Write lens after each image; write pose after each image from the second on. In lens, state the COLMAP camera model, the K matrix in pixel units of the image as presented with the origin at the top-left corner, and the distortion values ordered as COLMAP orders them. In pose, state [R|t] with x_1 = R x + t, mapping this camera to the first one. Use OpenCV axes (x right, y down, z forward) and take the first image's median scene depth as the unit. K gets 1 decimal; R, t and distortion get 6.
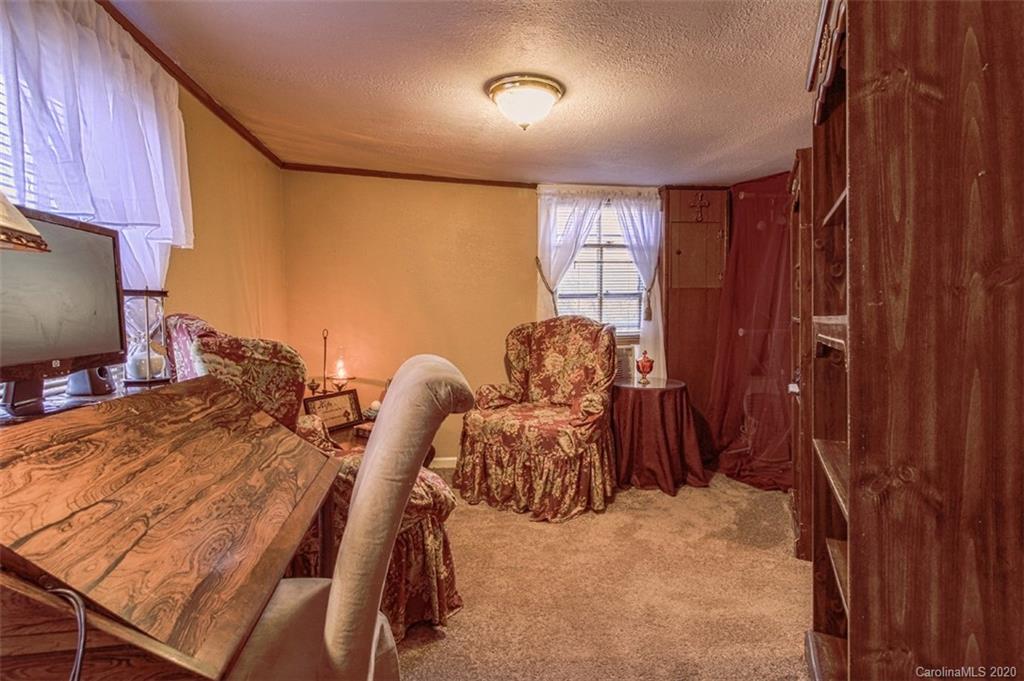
lens RADIAL K [[582.4, 0, 511.5], [0, 582.4, 323.9], [0, 0, 1]] dist [-0.002102, -0.000547]
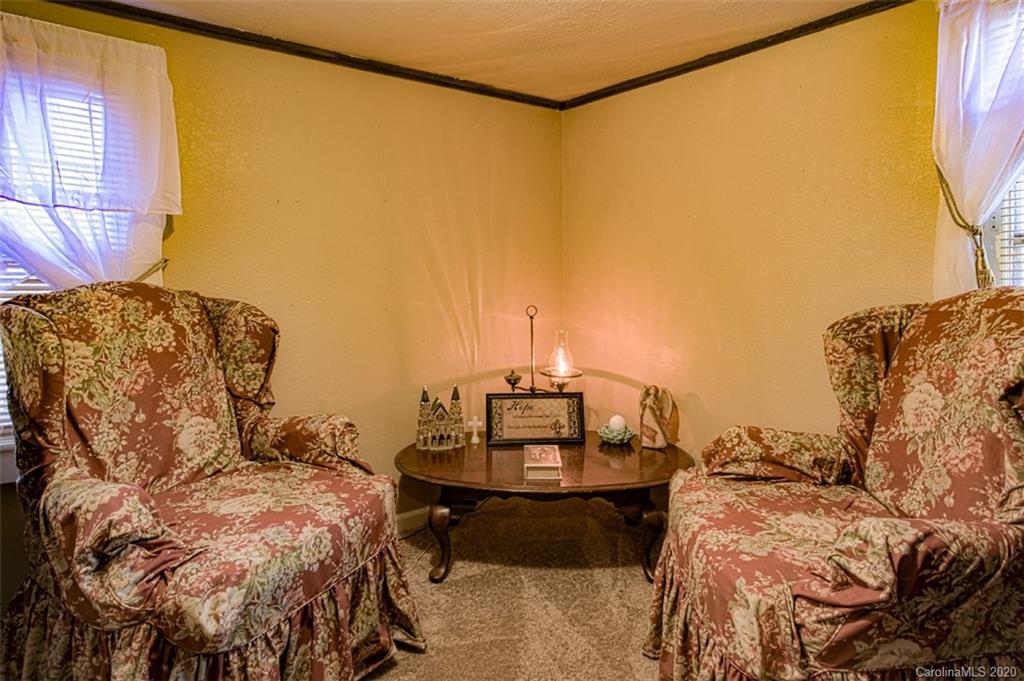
lens RADIAL K [[569.0, 0, 512.0], [0, 569.0, 285.3], [0, 0, 1]] dist [-0.000861, -0.000428]
pose [[0.451244, -0.006794, -0.892375, 0.298855], [-0.020027, 0.999642, -0.017738, -0.003522], [0.892176, 0.025876, 0.450946, 0.596609]]
